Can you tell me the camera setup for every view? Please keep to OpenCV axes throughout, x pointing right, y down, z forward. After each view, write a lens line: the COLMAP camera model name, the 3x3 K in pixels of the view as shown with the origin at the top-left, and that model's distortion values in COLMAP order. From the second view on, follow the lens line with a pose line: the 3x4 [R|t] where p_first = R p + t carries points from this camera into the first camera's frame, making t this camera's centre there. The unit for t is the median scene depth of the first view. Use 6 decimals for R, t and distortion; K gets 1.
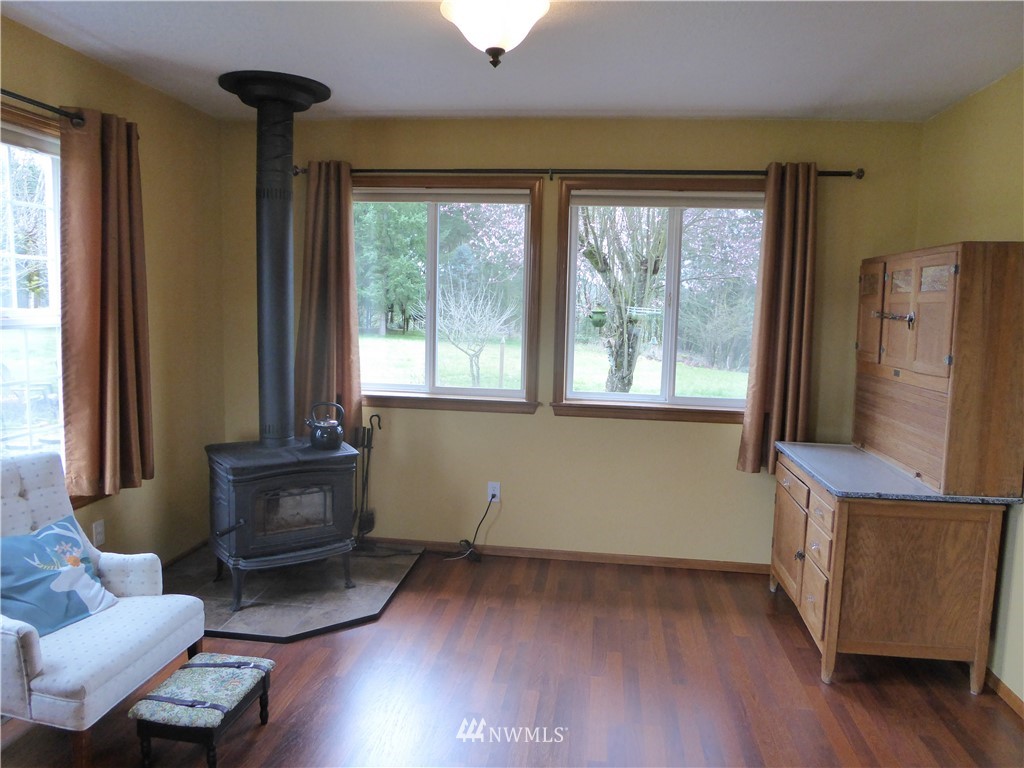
lens RADIAL K [[731.2, 0, 514.1], [0, 731.2, 381.2], [0, 0, 1]] dist [-0.024247, 0.009354]
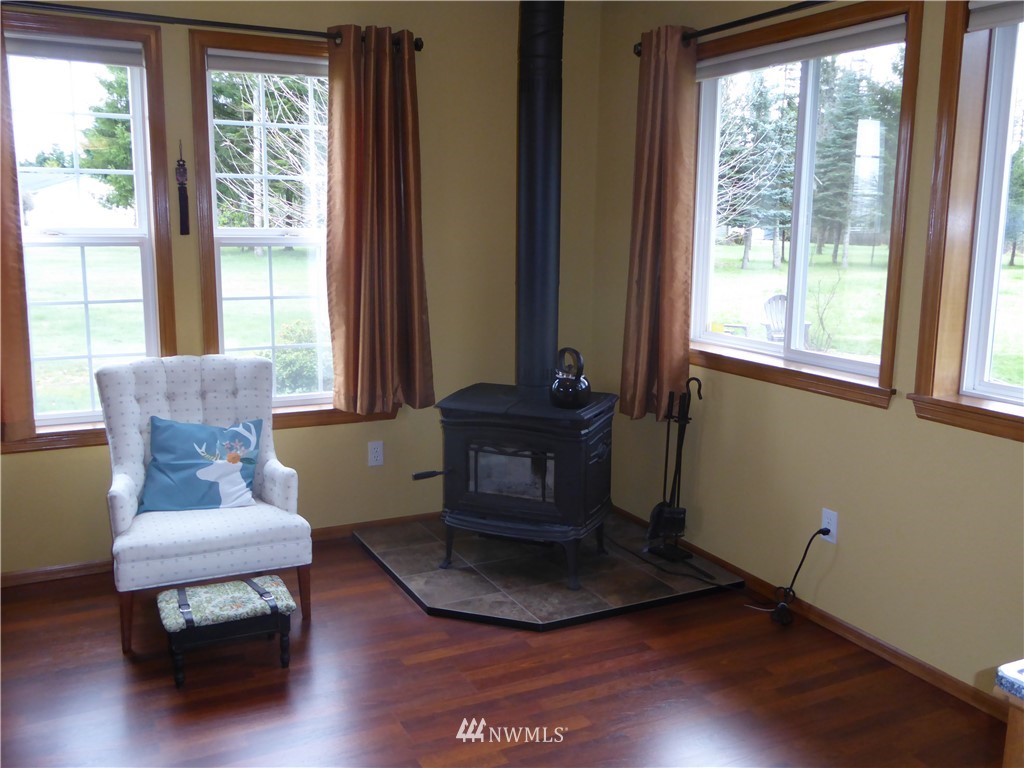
lens RADIAL K [[935.9, 0, 513.3], [0, 935.9, 382.0], [0, 0, 1]] dist [0.002680, 0.000000]
pose [[0.558204, 0.123710, -0.820429, 0.569152], [-0.087430, 0.992087, 0.090108, -0.021092], [0.825084, 0.021432, 0.564603, 0.409255]]
